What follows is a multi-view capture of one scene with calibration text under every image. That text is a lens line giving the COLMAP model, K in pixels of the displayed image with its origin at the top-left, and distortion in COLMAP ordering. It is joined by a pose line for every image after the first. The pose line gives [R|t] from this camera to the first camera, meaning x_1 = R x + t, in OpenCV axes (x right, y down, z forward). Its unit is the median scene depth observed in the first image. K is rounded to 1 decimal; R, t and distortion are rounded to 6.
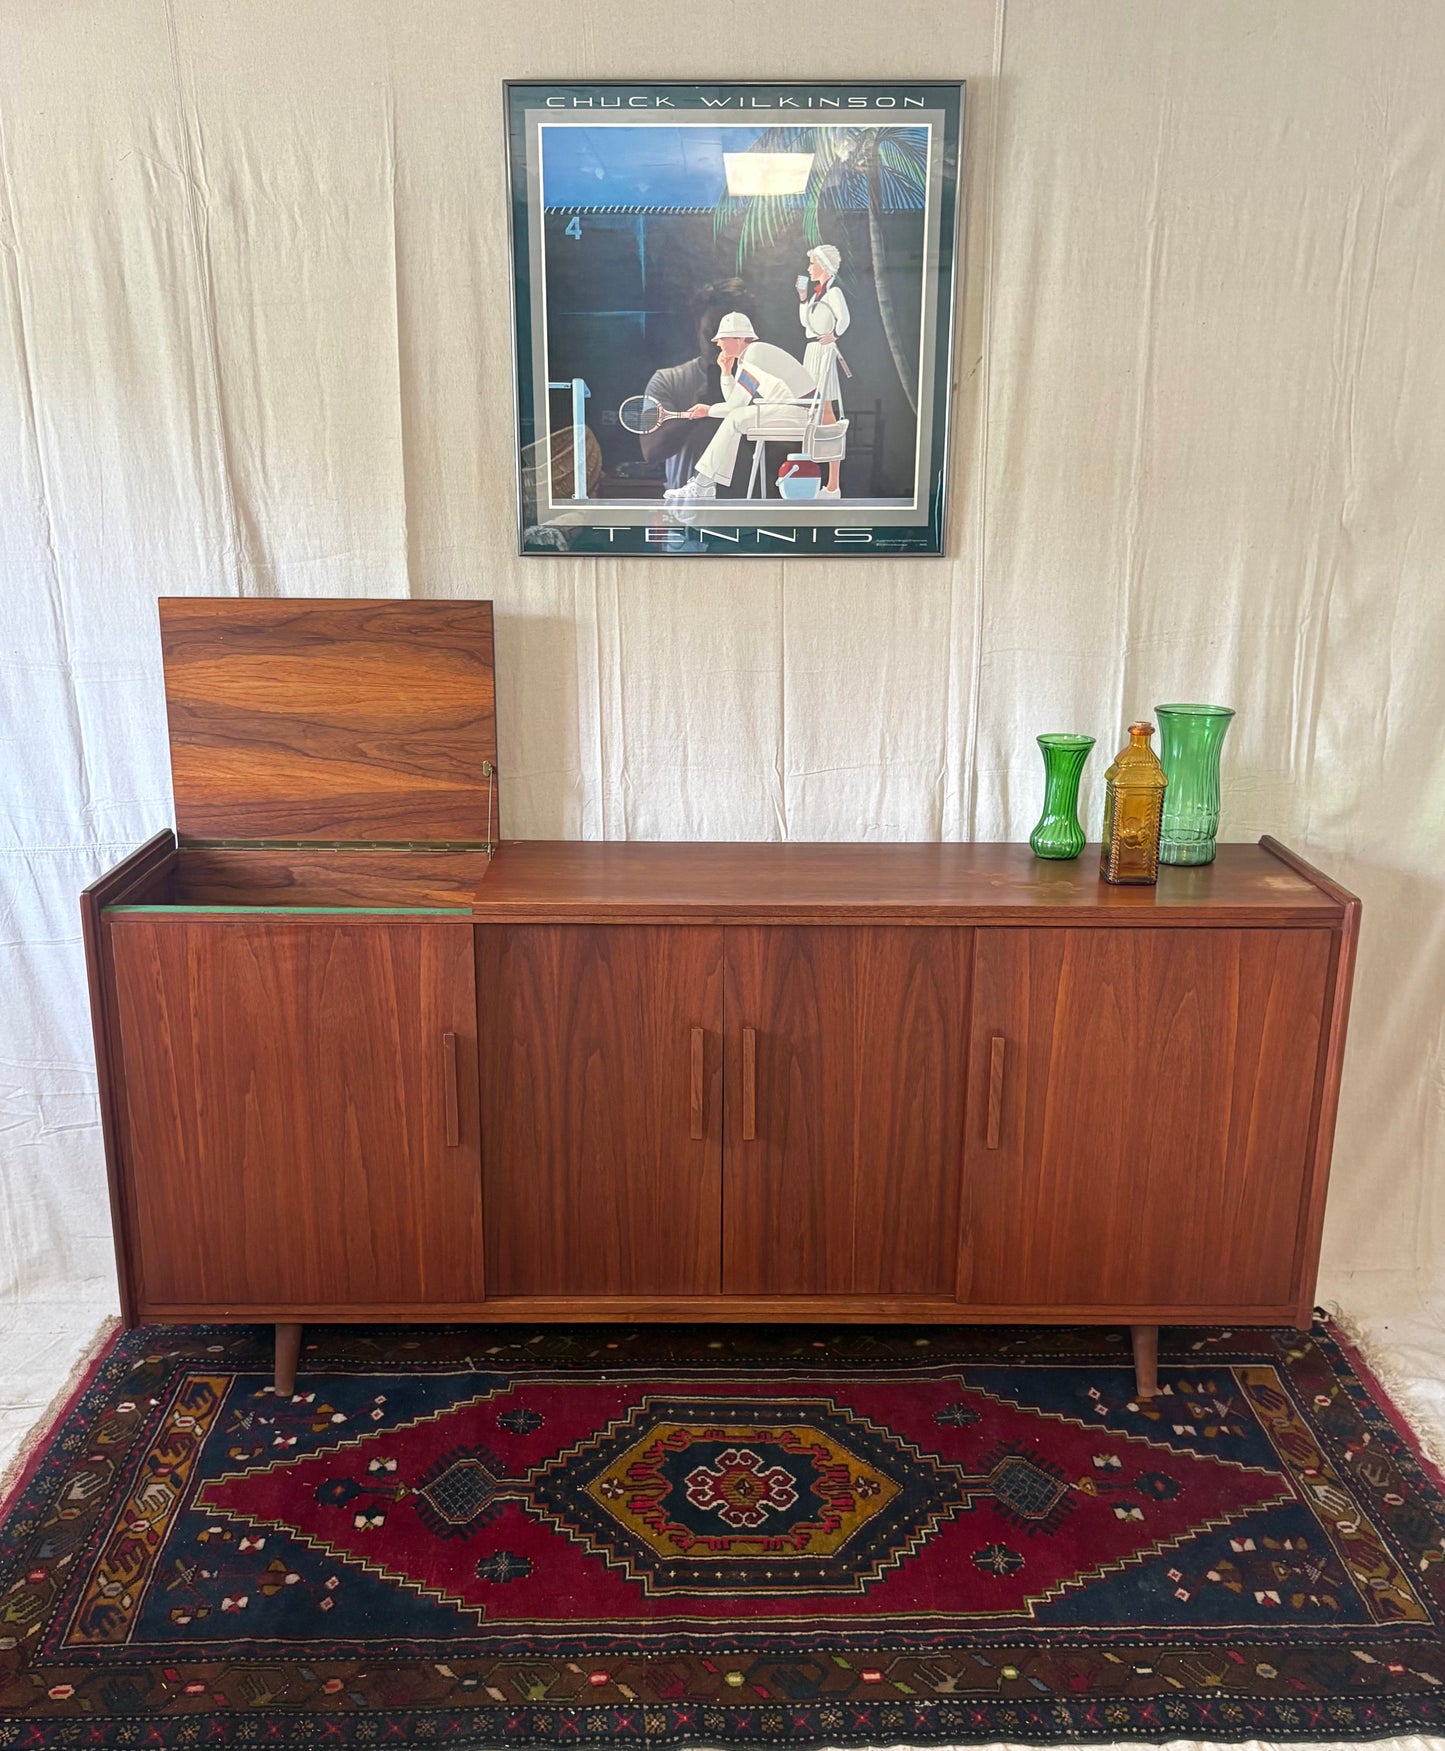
lens RADIAL K [[1741.9, 0, 713.6], [0, 1741.9, 981.4], [0, 0, 1]] dist [0.107504, -0.262650]
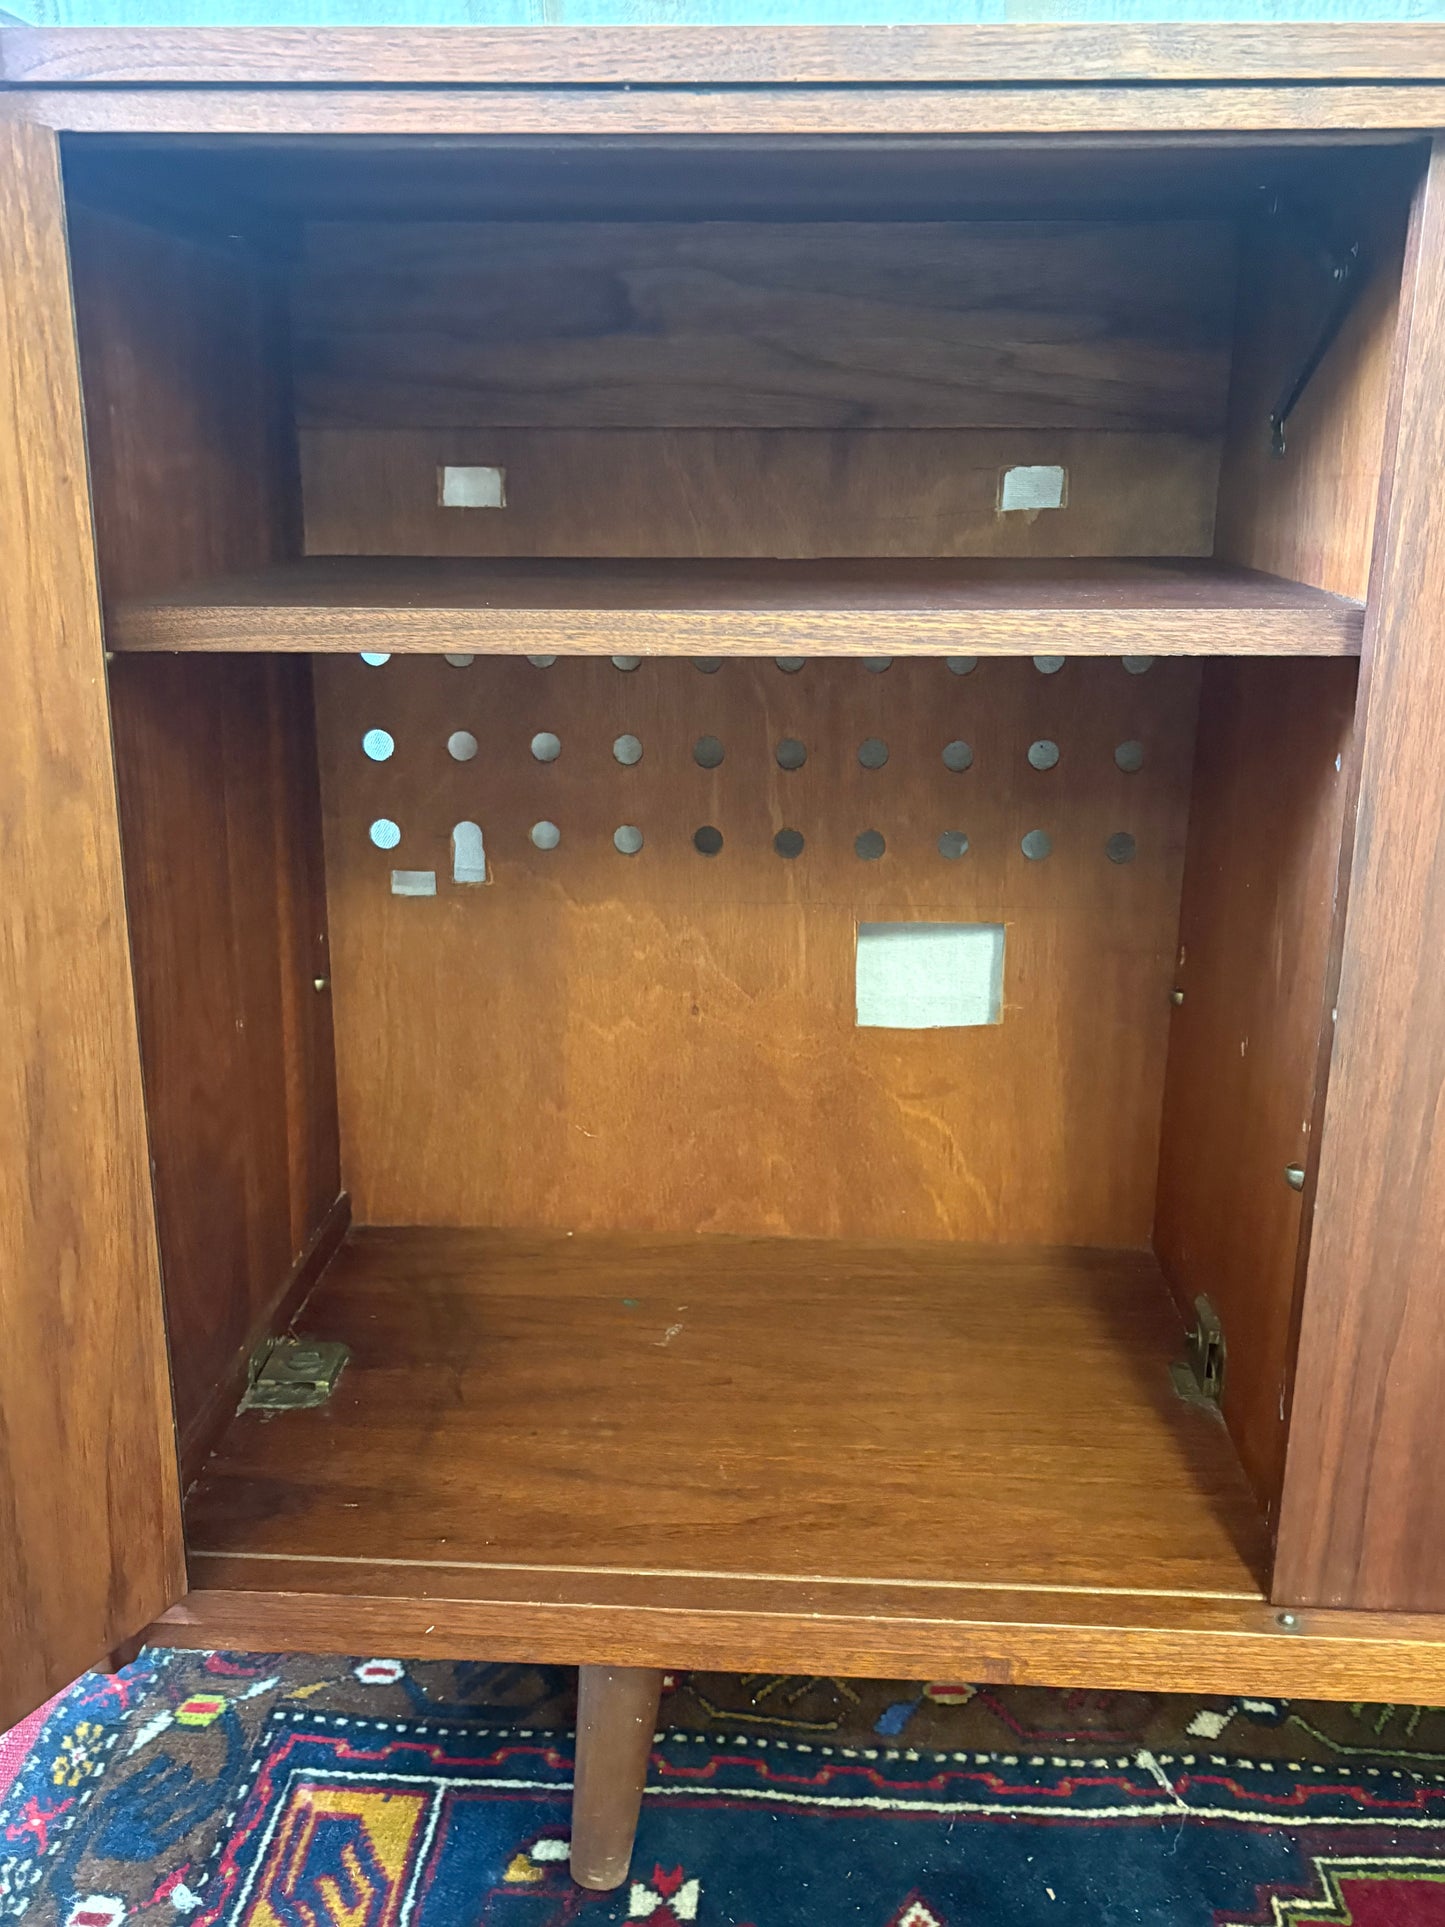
lens RADIAL K [[1769.4, 0, 731.9], [0, 1769.4, 967.7], [0, 0, 1]] dist [0.031741, -0.011895]
pose [[0.997718, 0.017731, -0.065153, -0.203690], [-0.019133, 0.999597, -0.020948, 0.080945], [0.064755, 0.022147, 0.997655, 0.685760]]
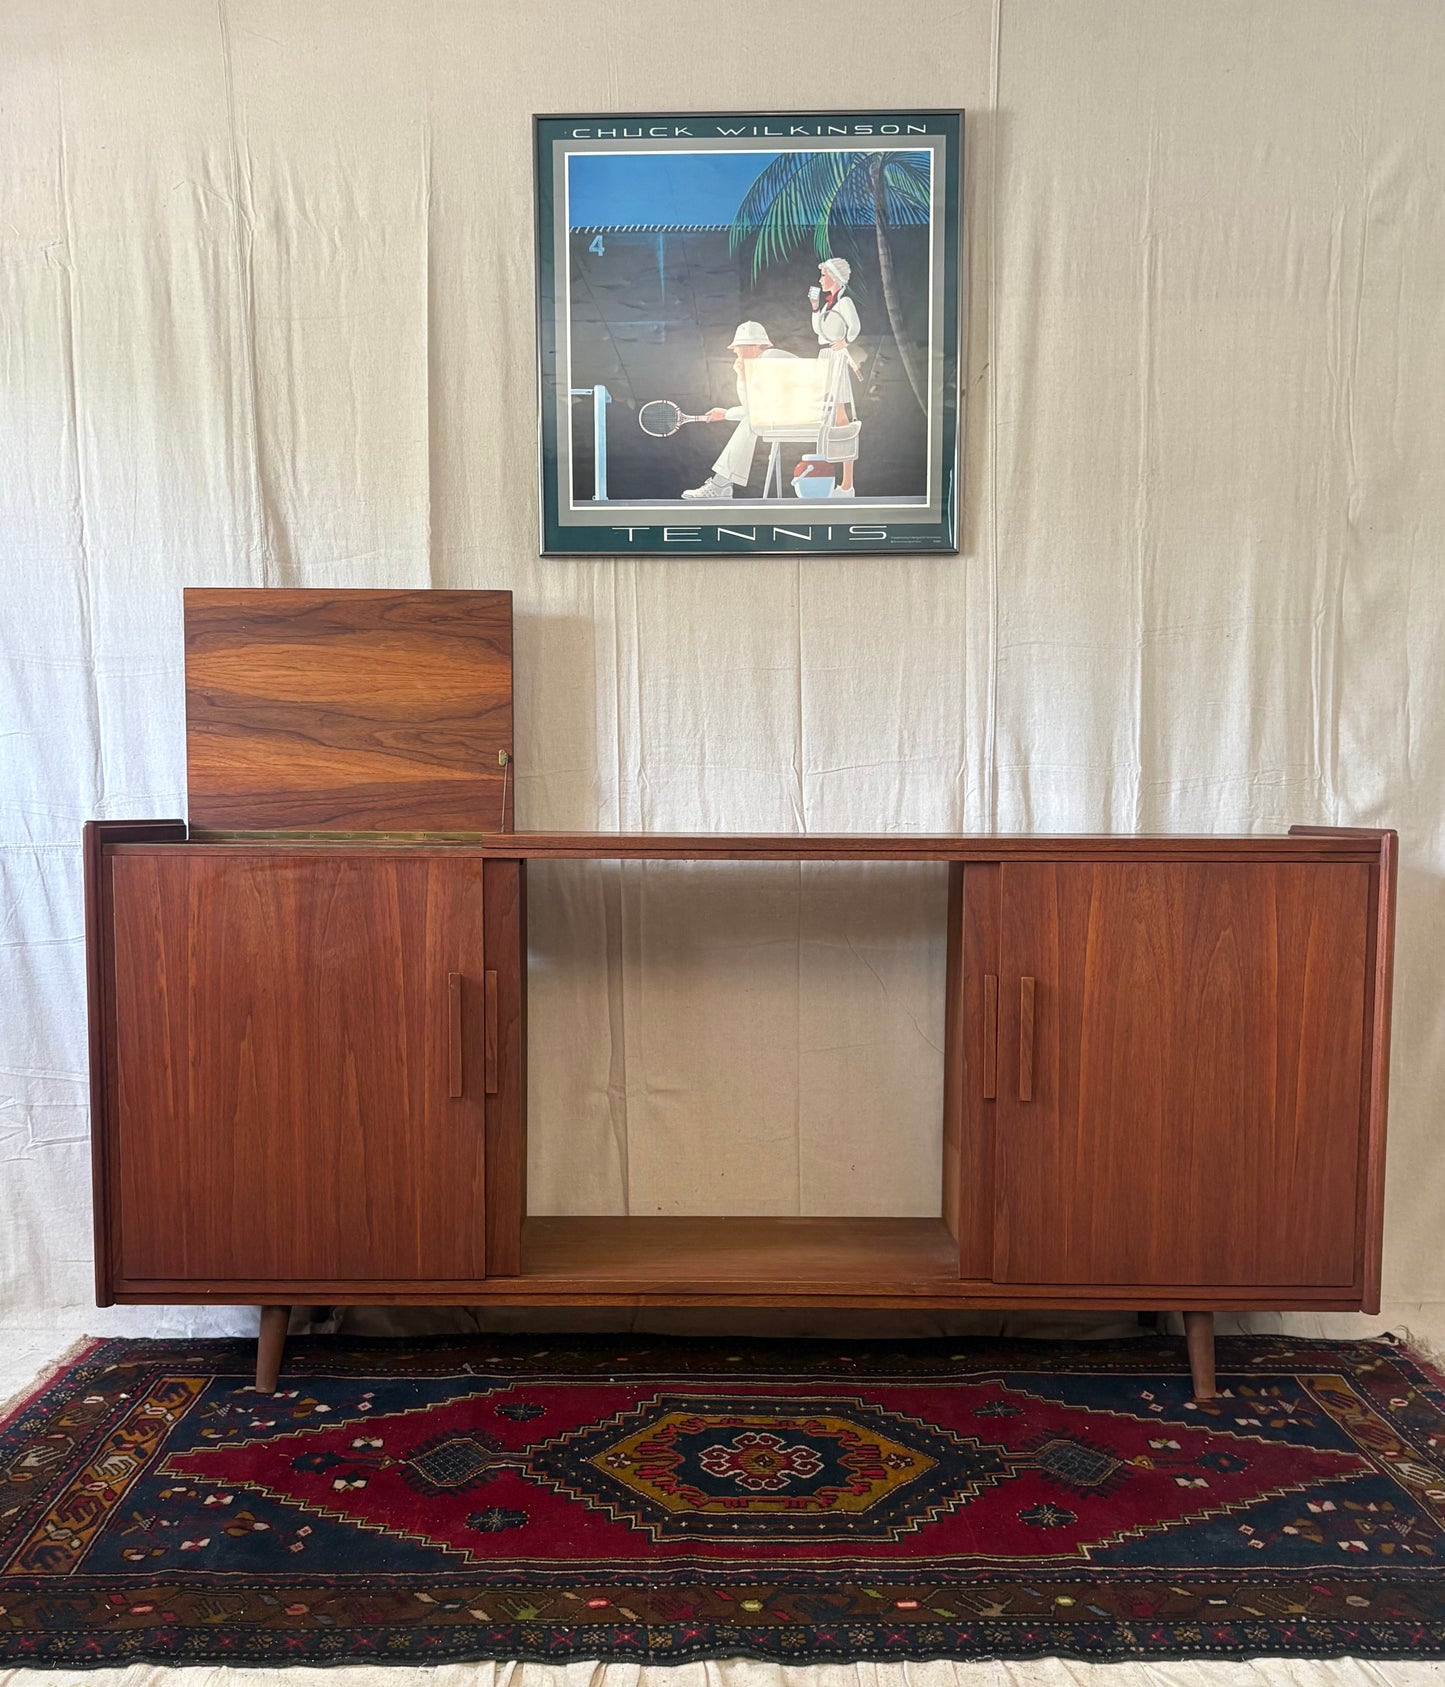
lens RADIAL K [[1740.8, 0, 718.1], [0, 1740.8, 977.4], [0, 0, 1]] dist [0.118713, -0.315661]
pose [[0.999897, -0.002813, -0.014044, 0.006571], [-0.000147, 0.978451, -0.206480, 0.212850], [0.014323, 0.206461, 0.978350, 0.056889]]
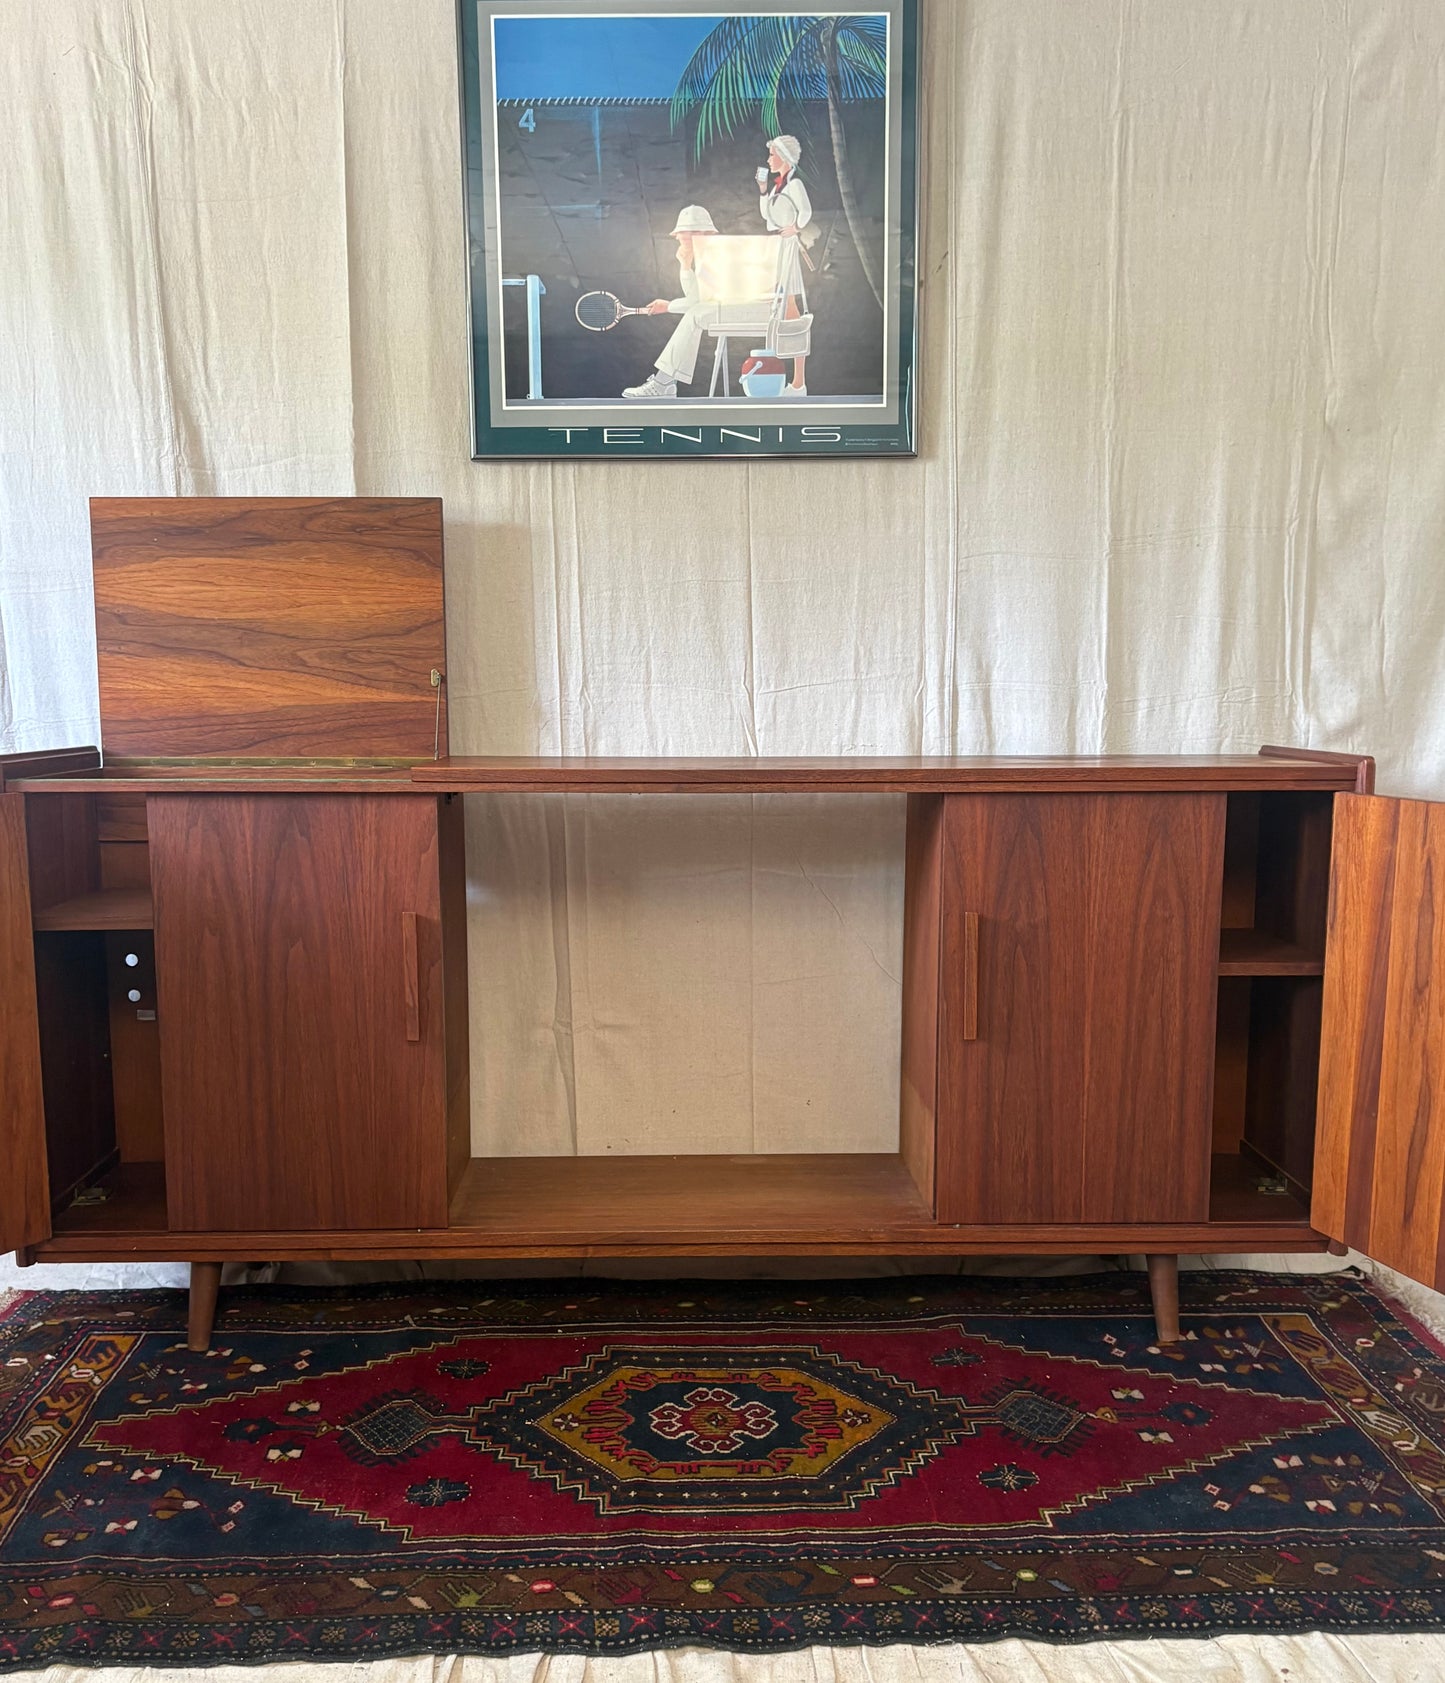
lens RADIAL K [[1739.6, 0, 725.5], [0, 1739.6, 980.6], [0, 0, 1]] dist [0.066253, -0.130655]
pose [[0.999846, -0.011542, 0.013213, 0.011922], [0.013275, 0.990107, -0.139687, 0.177687], [-0.011470, 0.139841, 0.990108, 0.097209]]
